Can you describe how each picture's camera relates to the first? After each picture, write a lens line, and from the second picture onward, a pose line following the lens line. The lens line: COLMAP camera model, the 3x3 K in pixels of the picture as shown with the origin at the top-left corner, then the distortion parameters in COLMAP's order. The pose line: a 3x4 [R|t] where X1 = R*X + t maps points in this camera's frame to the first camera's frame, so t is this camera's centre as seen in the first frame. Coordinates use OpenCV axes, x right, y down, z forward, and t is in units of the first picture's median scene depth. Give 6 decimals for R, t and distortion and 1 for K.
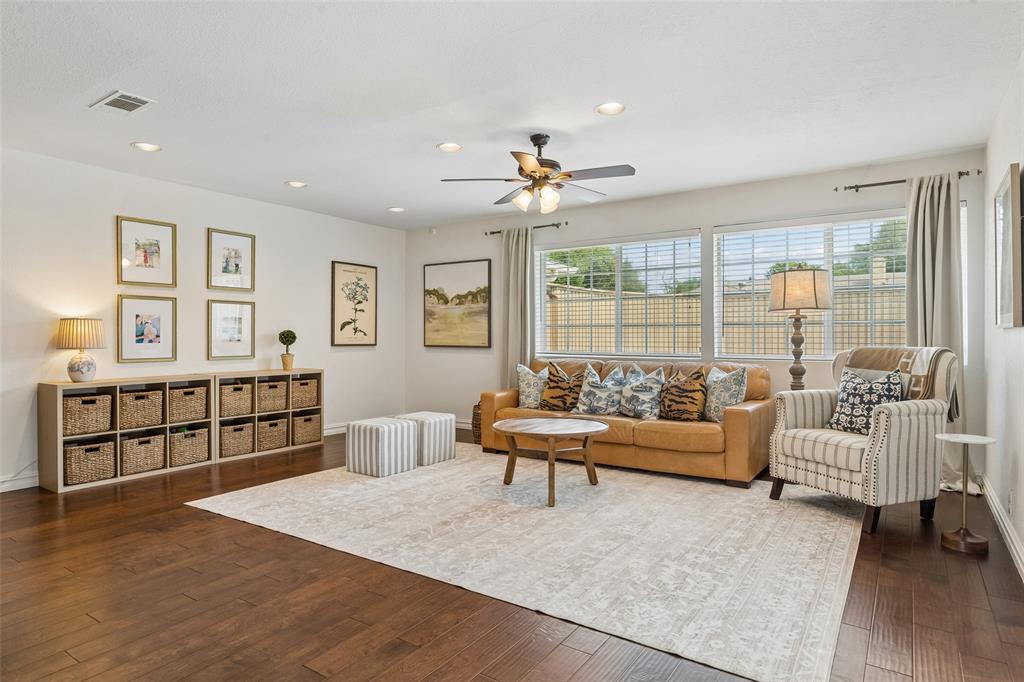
lens RADIAL K [[598.1, 0, 505.3], [0, 598.1, 343.1], [0, 0, 1]] dist [-0.004350, -0.000076]
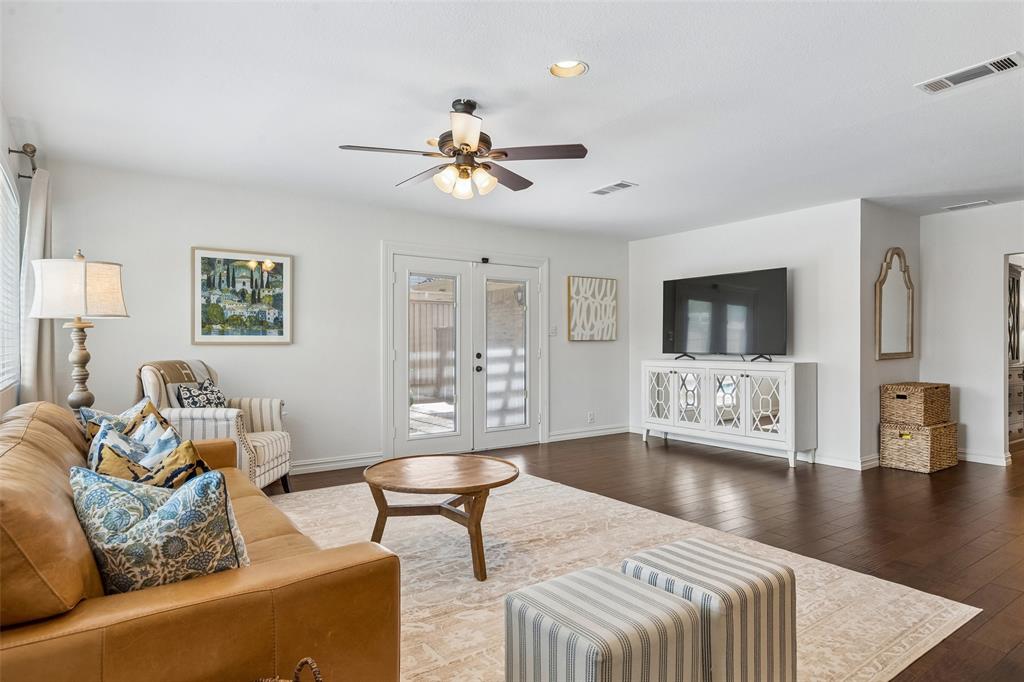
lens RADIAL K [[598.1, 0, 512.7], [0, 598.1, 346.4], [0, 0, 1]] dist [-0.004350, -0.000076]
pose [[-0.947507, 0.000669, 0.319735, -0.295356], [0.006887, 0.999809, 0.018316, -0.036561], [-0.319661, 0.019557, -0.947330, 1.986690]]
